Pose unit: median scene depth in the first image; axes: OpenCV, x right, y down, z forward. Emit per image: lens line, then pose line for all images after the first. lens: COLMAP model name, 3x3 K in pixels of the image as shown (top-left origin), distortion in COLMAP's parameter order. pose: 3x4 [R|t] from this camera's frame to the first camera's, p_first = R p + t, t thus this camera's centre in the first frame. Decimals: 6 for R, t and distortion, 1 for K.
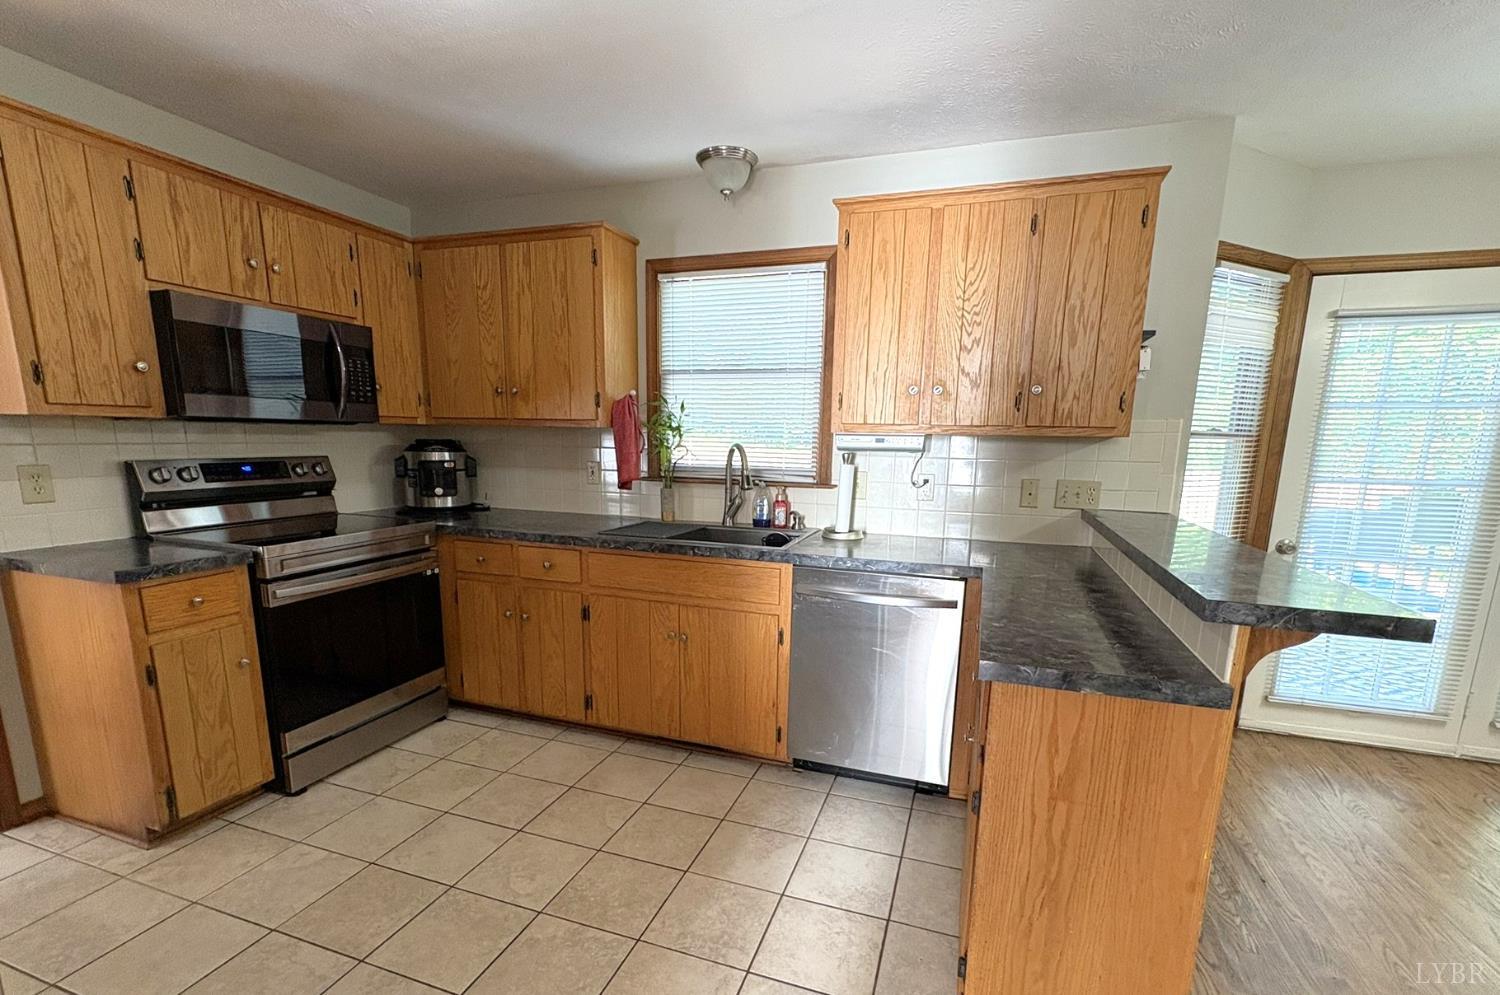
lens RADIAL K [[669.2, 0, 745.2], [0, 669.2, 567.5], [0, 0, 1]] dist [-0.001712, 0.000156]
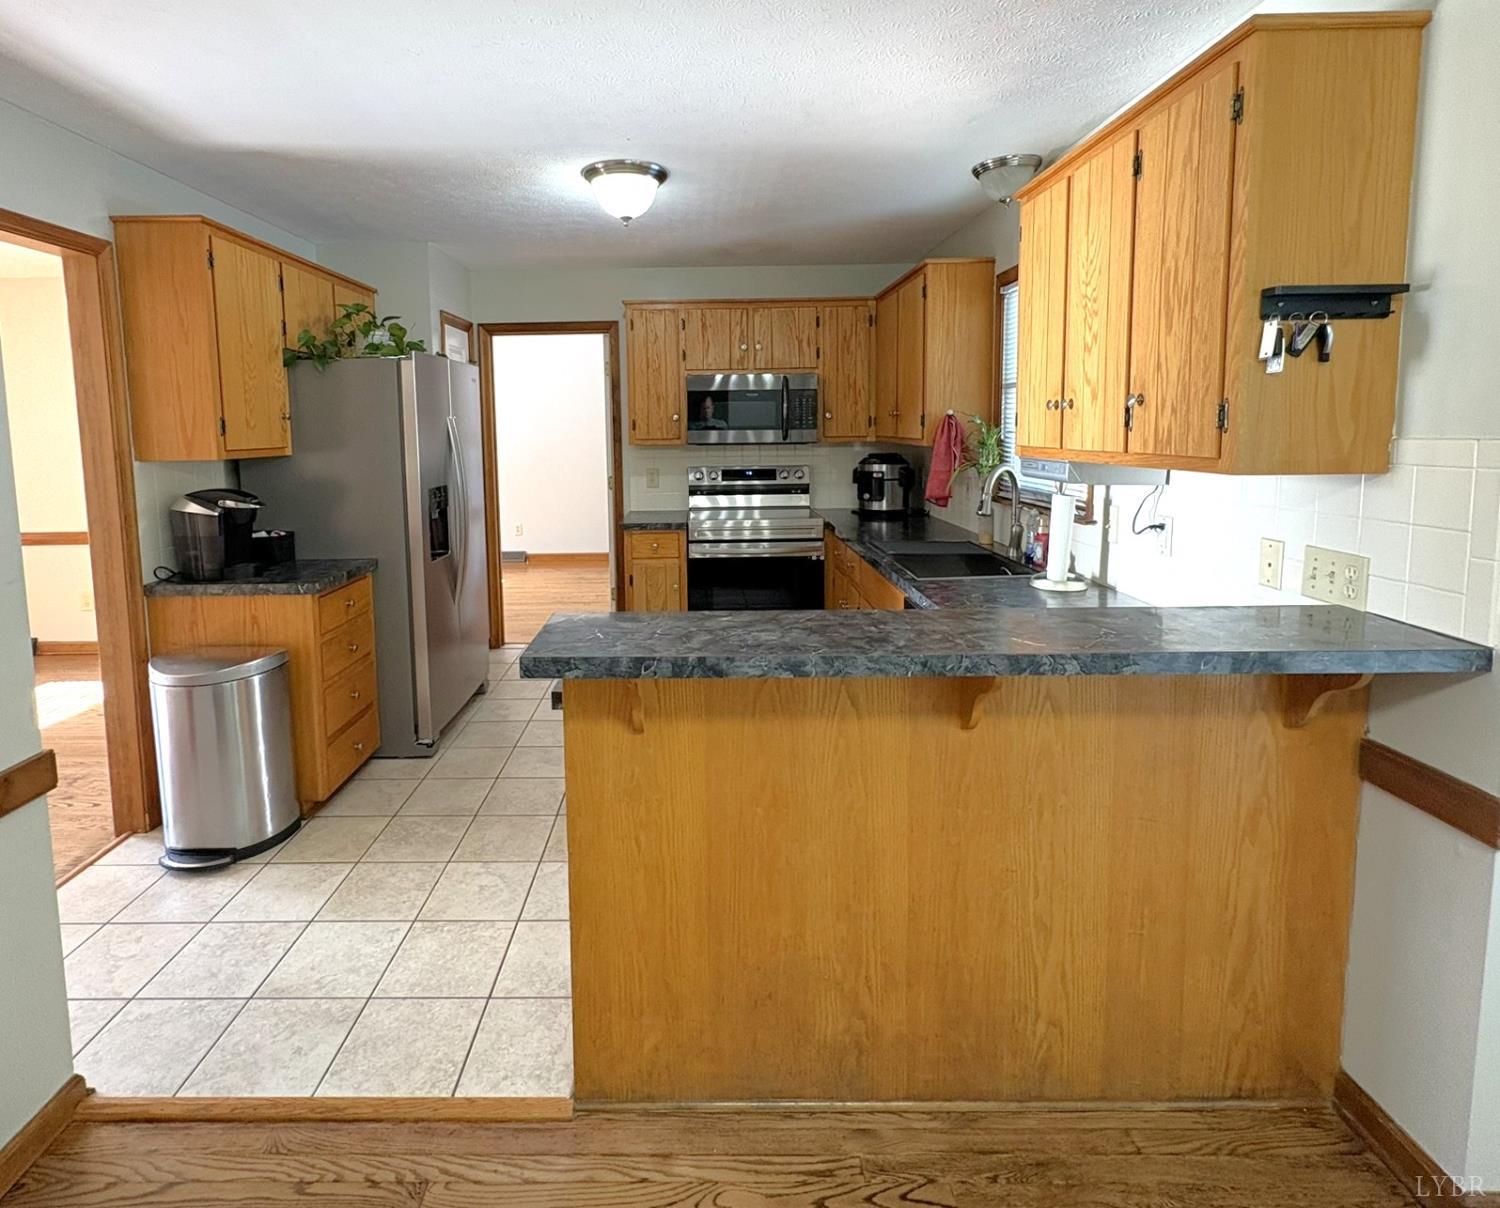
lens RADIAL K [[760.6, 0, 703.3], [0, 760.6, 499.0], [0, 0, 1]] dist [0.002365, 0.001493]
pose [[0.332170, 0.067447, -0.940805, 0.894316], [-0.164302, 0.986328, 0.012700, -0.095400], [0.928799, 0.150357, 0.338710, 0.318551]]
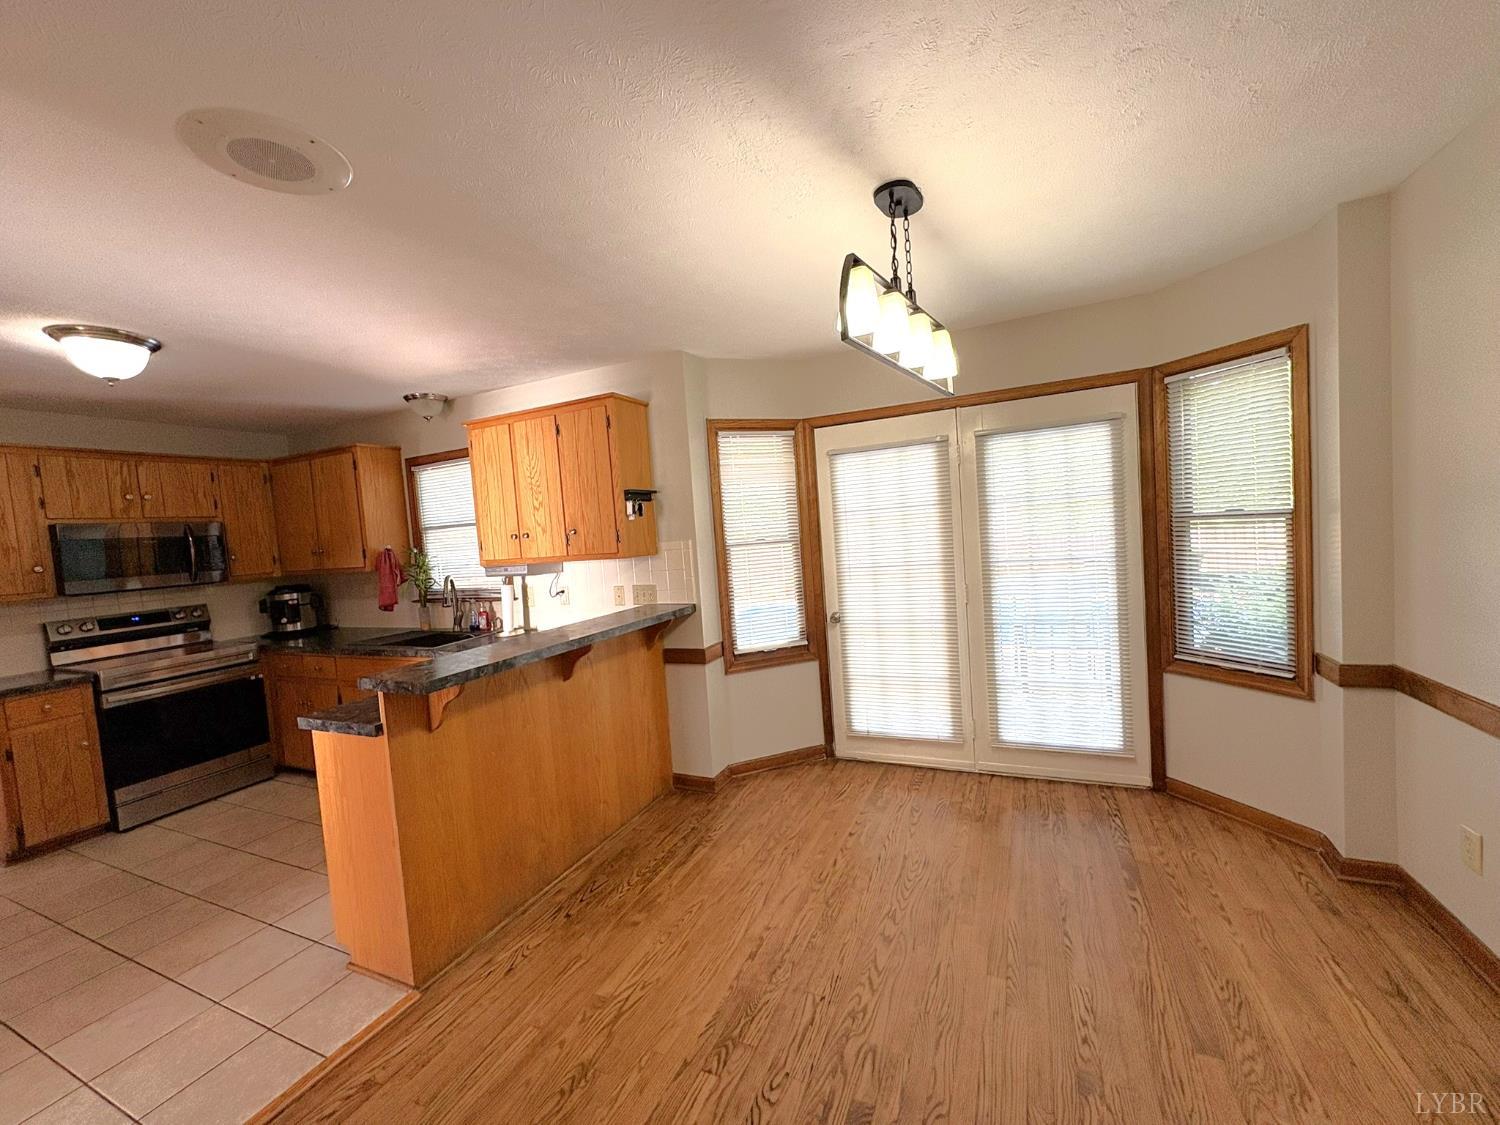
lens RADIAL K [[590.7, 0, 739.3], [0, 590.7, 563.1], [0, 0, 1]] dist [0.001576, -0.000653]
pose [[0.991592, -0.083442, -0.098909, 0.828301], [0.069249, 0.987849, -0.139133, 0.014861], [0.109317, 0.131114, 0.985322, -0.239393]]
